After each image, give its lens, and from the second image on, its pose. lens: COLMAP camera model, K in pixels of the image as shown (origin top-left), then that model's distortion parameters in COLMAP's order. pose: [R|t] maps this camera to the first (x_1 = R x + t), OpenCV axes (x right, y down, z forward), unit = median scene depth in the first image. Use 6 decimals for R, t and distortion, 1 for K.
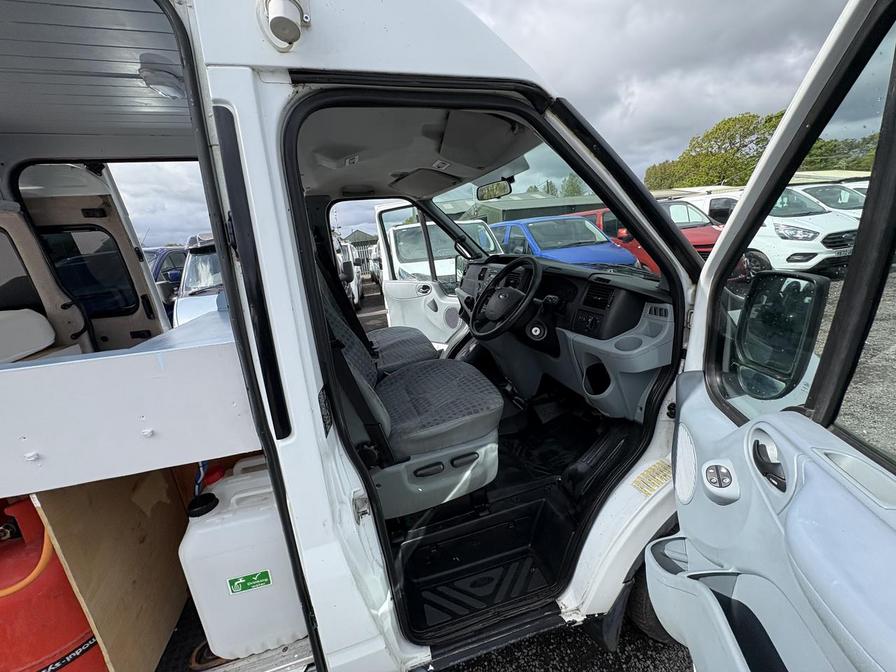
lens RADIAL K [[354.2, 0, 451.0], [0, 354.2, 335.1], [0, 0, 1]] dist [-0.001460, 0.000326]
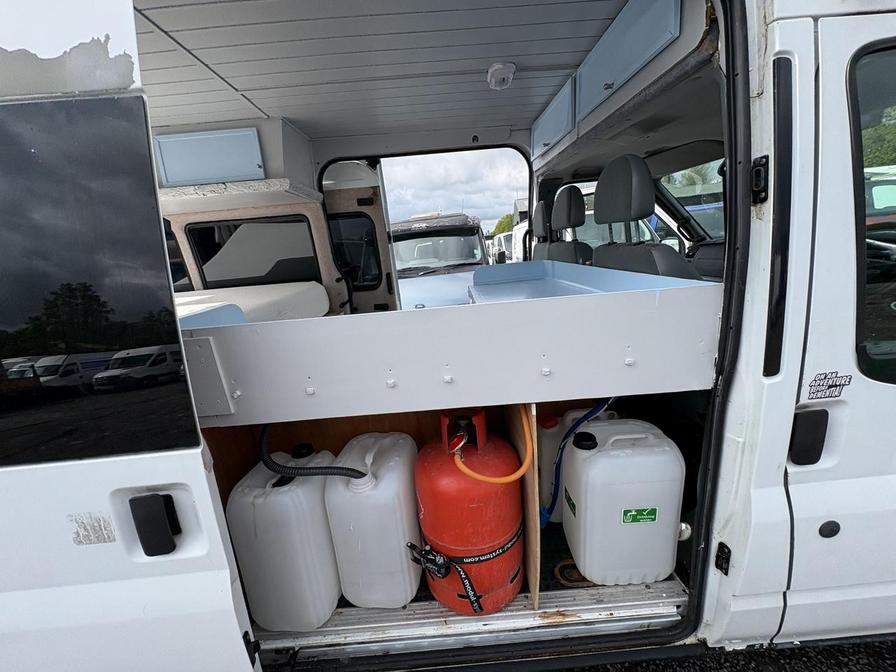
lens RADIAL K [[356.6, 0, 447.8], [0, 356.6, 337.2], [0, 0, 1]] dist [-0.000713, 0.000080]
pose [[0.968027, 0.056506, -0.244398, -0.437369], [-0.054750, 0.998402, 0.013979, 0.080943], [0.244797, -0.000151, 0.969574, -0.100163]]
